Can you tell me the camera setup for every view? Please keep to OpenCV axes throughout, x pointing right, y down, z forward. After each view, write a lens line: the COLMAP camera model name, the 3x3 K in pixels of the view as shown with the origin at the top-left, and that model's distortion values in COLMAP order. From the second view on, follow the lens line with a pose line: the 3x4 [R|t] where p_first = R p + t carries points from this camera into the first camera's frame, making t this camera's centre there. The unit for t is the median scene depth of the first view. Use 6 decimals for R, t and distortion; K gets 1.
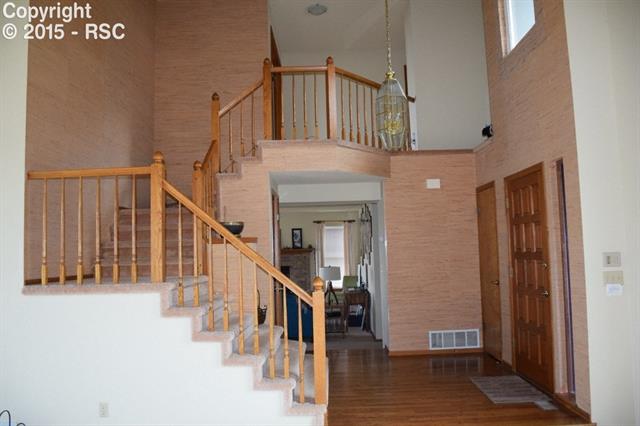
lens RADIAL K [[499.9, 0, 320.0], [0, 499.9, 213.0], [0, 0, 1]] dist [-0.140304, 0.079612]
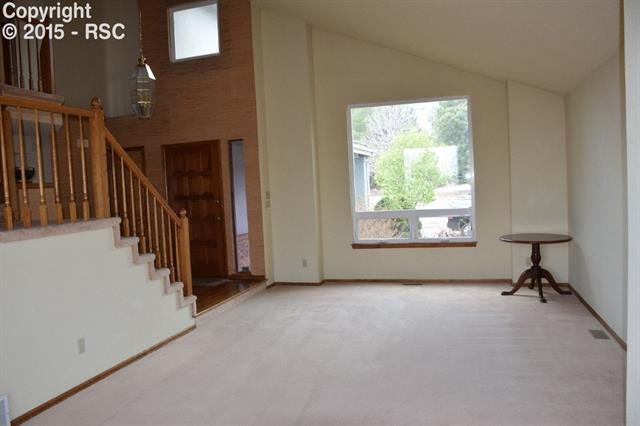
lens RADIAL K [[499.9, 0, 320.0], [0, 499.9, 213.0], [0, 0, 1]] dist [-0.140304, 0.079612]
pose [[0.262216, -0.038730, 0.964232, -1.262043], [-0.034094, 0.998199, 0.049365, 0.058162], [-0.964407, -0.045819, 0.260423, 0.244488]]
